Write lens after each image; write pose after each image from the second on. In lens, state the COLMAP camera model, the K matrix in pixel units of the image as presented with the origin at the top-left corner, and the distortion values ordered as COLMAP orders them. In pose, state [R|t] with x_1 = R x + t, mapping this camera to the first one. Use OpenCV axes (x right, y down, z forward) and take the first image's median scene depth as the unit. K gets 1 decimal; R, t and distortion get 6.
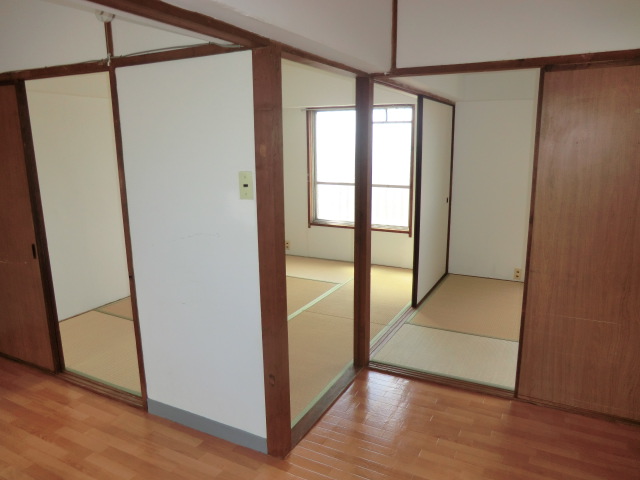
lens RADIAL K [[456.3, 0, 324.0], [0, 456.3, 236.4], [0, 0, 1]] dist [-0.037857, 0.016397]
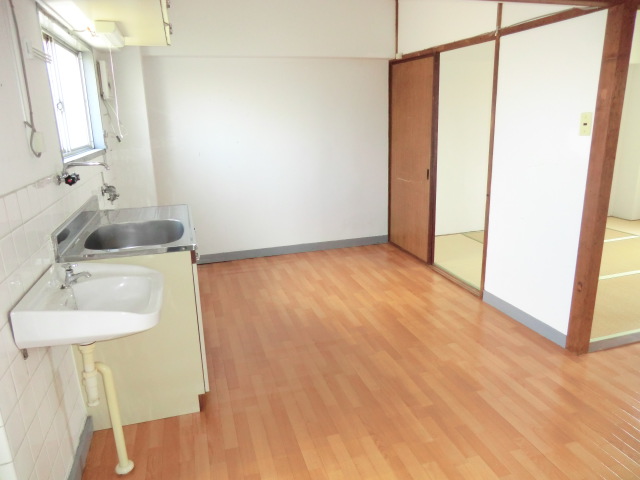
lens RADIAL K [[456.3, 0, 323.3], [0, 456.3, 241.8], [0, 0, 1]] dist [-0.037857, 0.016397]
pose [[0.692985, 0.182101, -0.697575, 0.220036], [-0.124746, 0.983267, 0.132755, 0.114887], [0.710078, -0.004977, 0.704106, -0.324975]]
